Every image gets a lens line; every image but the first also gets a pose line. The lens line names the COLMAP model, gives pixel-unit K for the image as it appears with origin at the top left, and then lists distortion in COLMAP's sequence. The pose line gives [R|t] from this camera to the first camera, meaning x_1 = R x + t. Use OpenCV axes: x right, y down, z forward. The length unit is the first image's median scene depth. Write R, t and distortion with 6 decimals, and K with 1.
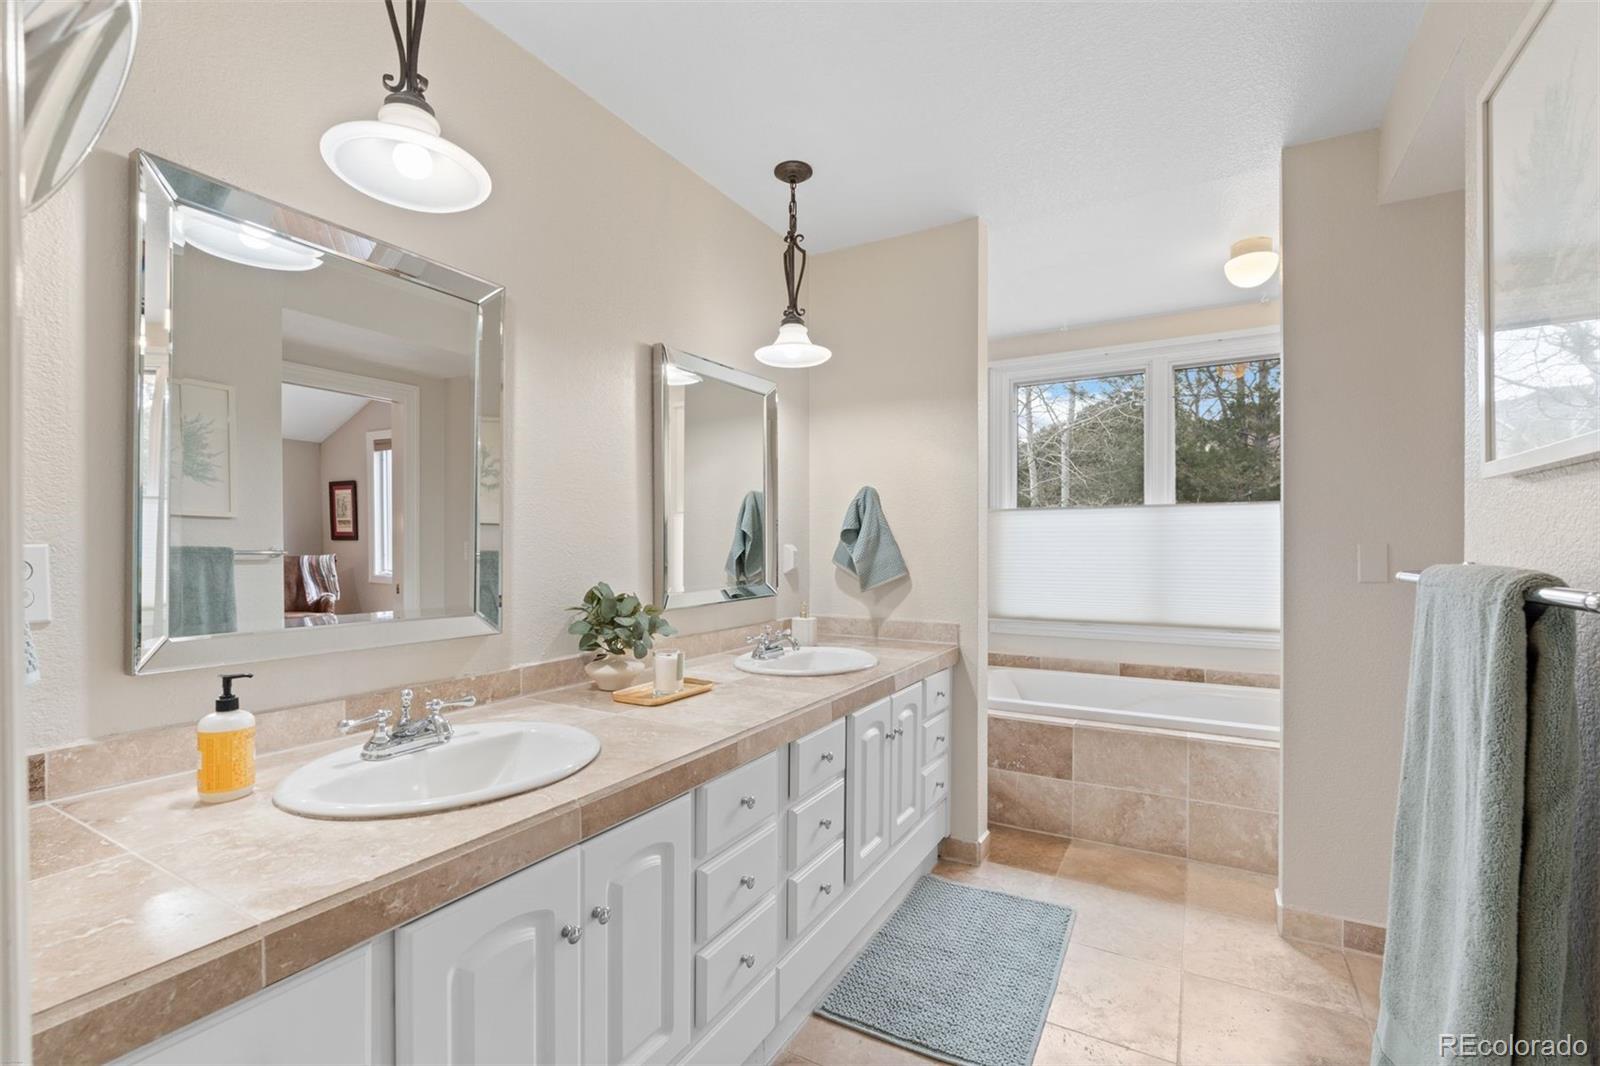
lens RADIAL K [[715.8, 0, 796.3], [0, 715.8, 555.2], [0, 0, 1]] dist [0.000960, 0.000043]
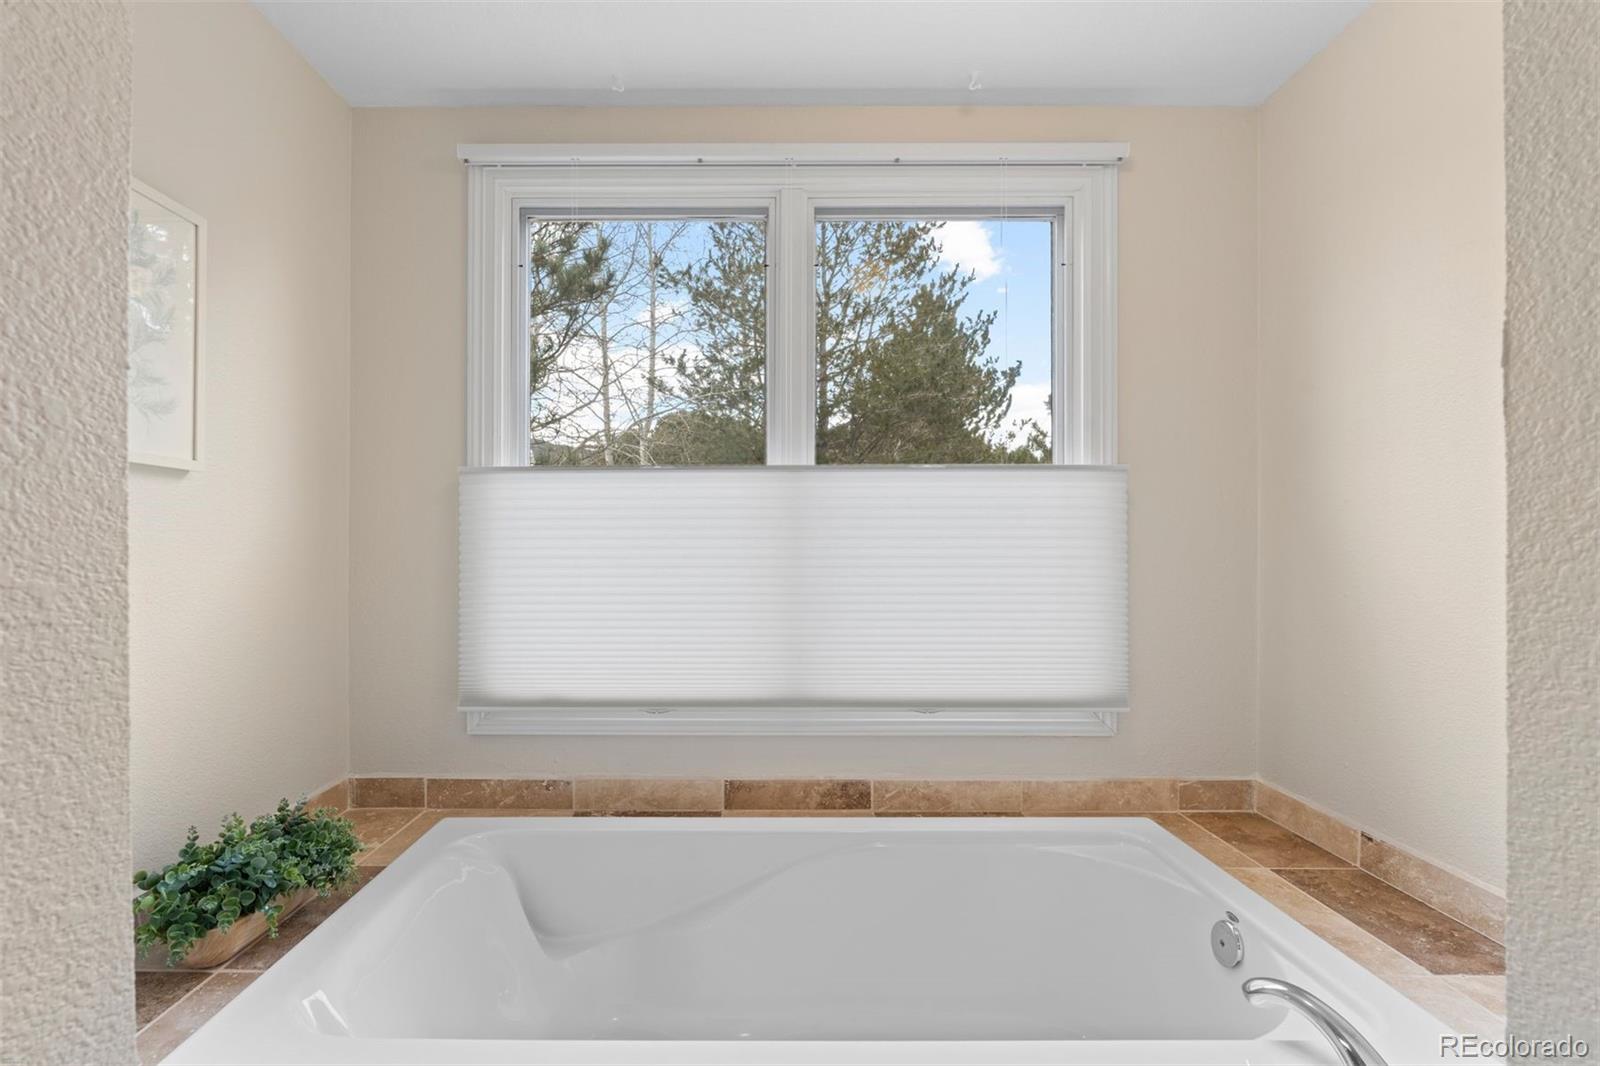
lens RADIAL K [[715.8, 0, 796.3], [0, 715.8, 555.2], [0, 0, 1]] dist [0.000960, 0.000043]
pose [[0.875690, 0.002183, 0.482869, 0.254505], [0.001492, 0.999973, -0.007227, -0.003145], [-0.482871, 0.007049, 0.875663, 0.537593]]
